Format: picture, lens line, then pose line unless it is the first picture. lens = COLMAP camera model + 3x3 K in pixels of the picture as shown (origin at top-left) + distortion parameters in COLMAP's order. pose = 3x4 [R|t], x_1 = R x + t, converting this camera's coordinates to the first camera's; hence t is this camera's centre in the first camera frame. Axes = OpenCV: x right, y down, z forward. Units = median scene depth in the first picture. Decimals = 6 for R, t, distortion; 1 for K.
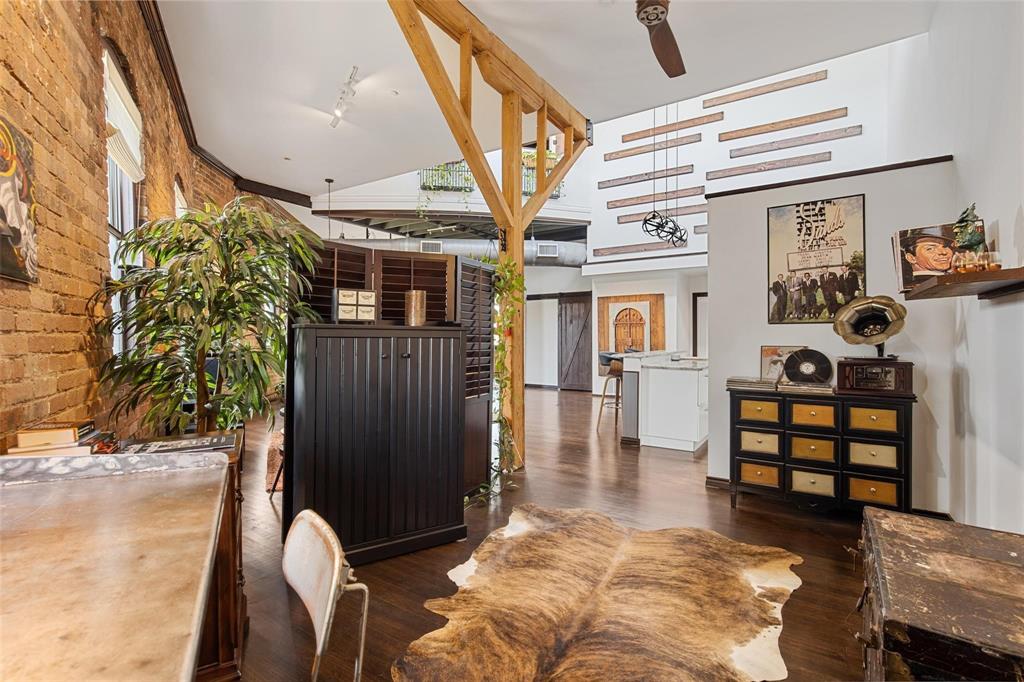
lens RADIAL K [[473.7, 0, 512.9], [0, 473.7, 333.5], [0, 0, 1]] dist [-0.003591, 0.000278]
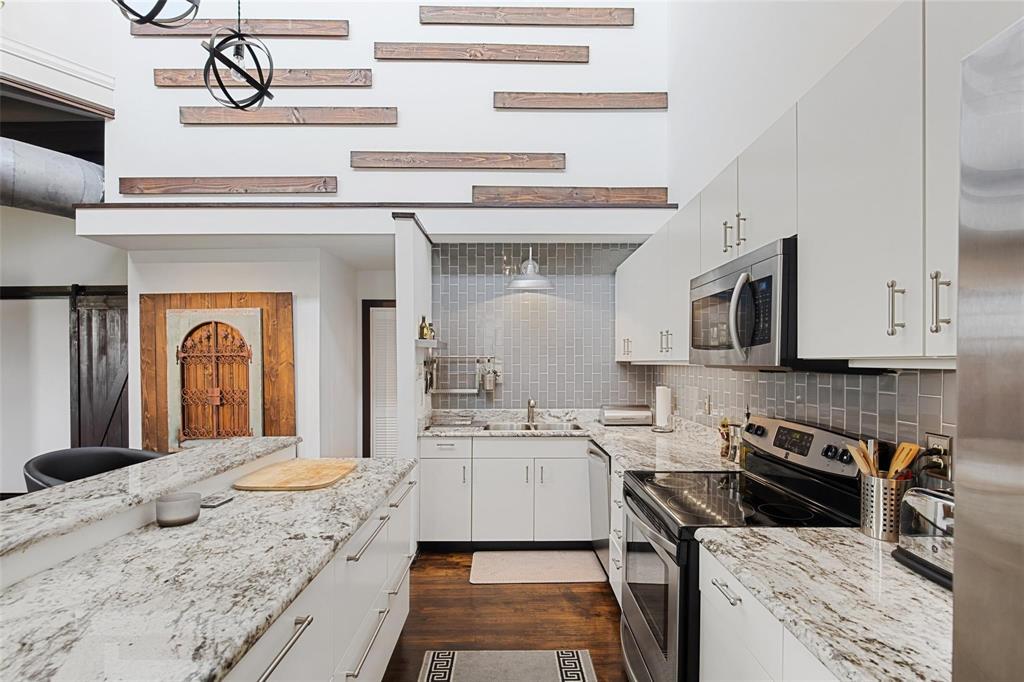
lens RADIAL K [[473.7, 0, 520.6], [0, 473.7, 368.7], [0, 0, 1]] dist [-0.003591, 0.000278]
pose [[0.825325, -0.011179, 0.564547, 0.232294], [0.002153, 0.999859, 0.016652, -0.016068], [-0.564654, -0.012528, 0.825233, 0.467609]]
